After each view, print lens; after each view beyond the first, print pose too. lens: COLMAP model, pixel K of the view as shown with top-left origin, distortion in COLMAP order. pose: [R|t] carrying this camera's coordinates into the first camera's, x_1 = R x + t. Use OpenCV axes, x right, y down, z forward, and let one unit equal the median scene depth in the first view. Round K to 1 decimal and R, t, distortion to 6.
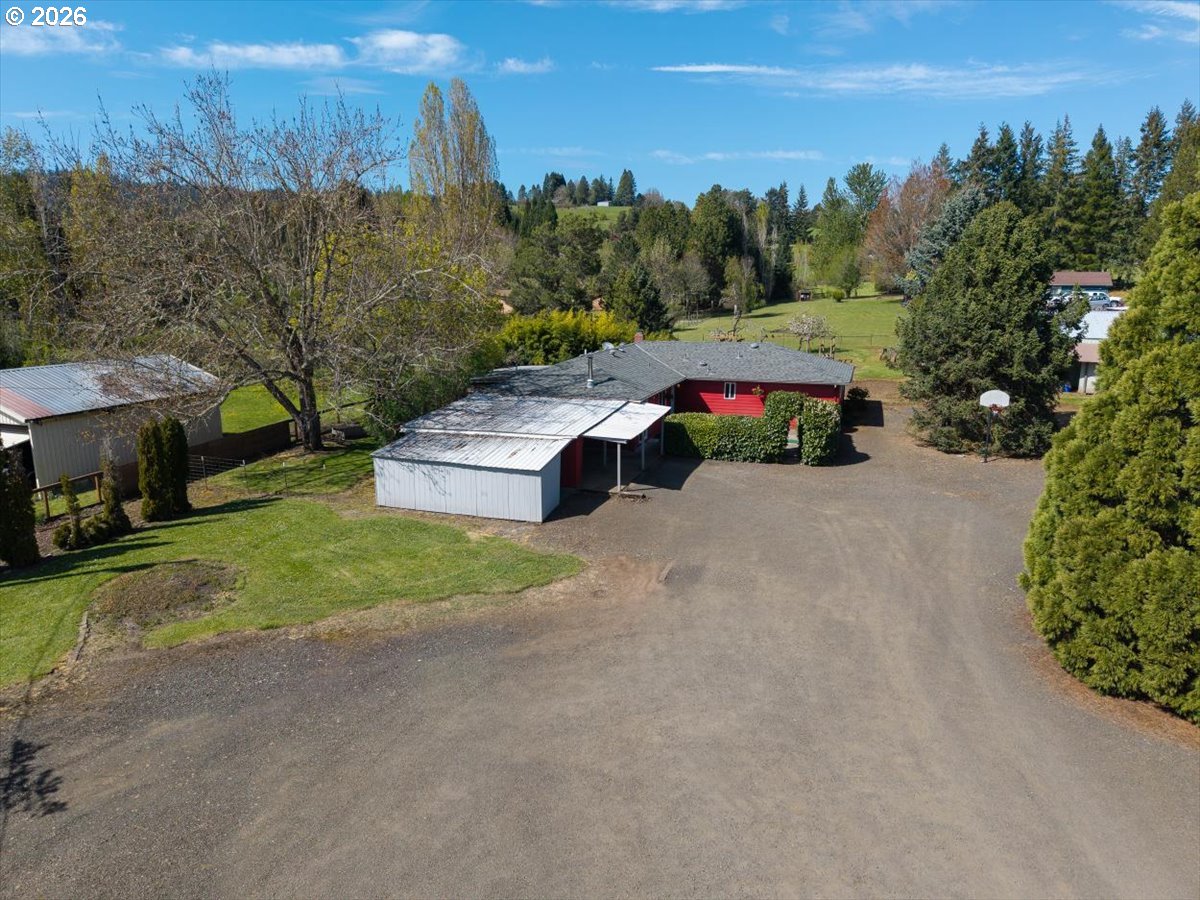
lens RADIAL K [[813.8, 0, 604.8], [0, 813.8, 448.2], [0, 0, 1]] dist [0.027351, -0.023397]
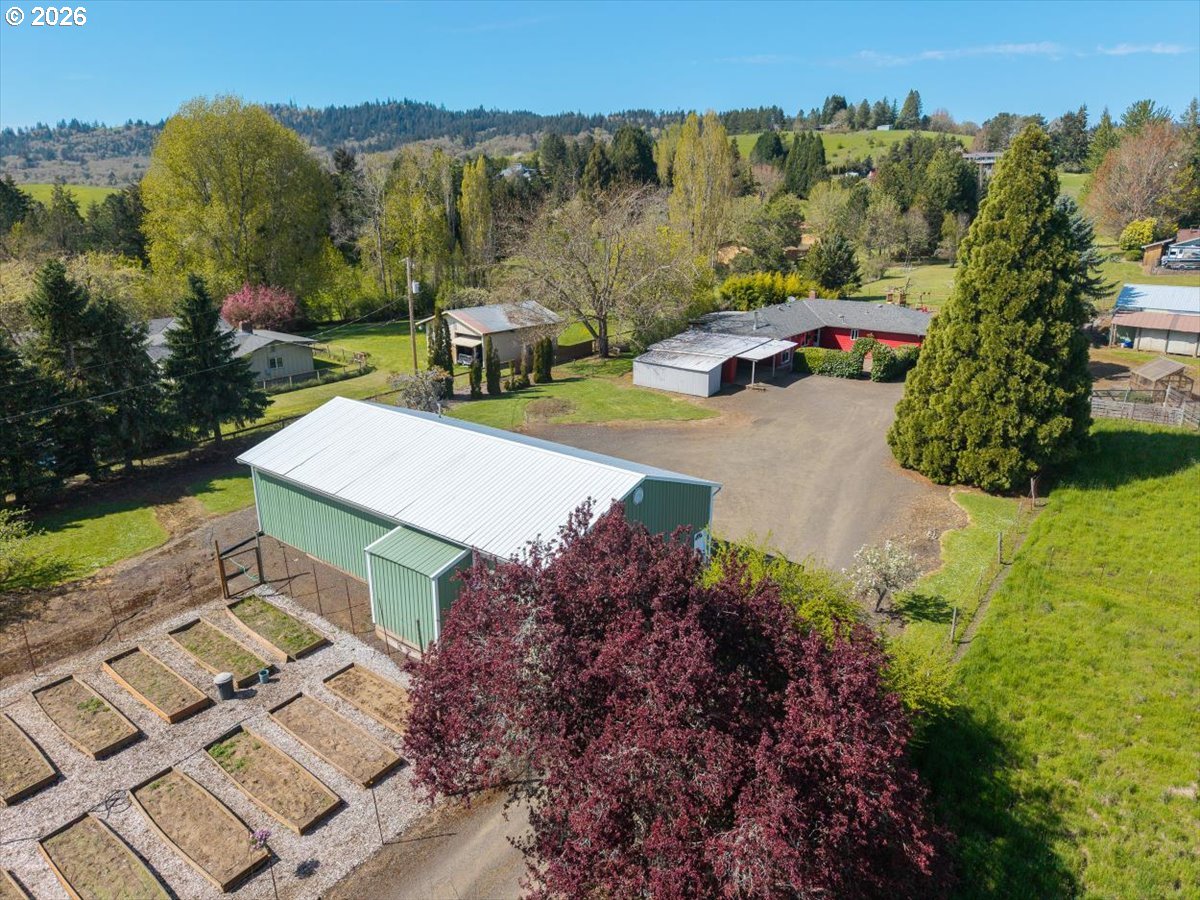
lens RADIAL K [[813.8, 0, 597.8], [0, 813.8, 446.5], [0, 0, 1]] dist [0.027351, -0.023397]
pose [[0.944606, 0.092422, -0.314924, 0.250678], [-0.063480, 0.992862, 0.100973, 0.019840], [0.322008, -0.075389, 0.943730, -0.824470]]
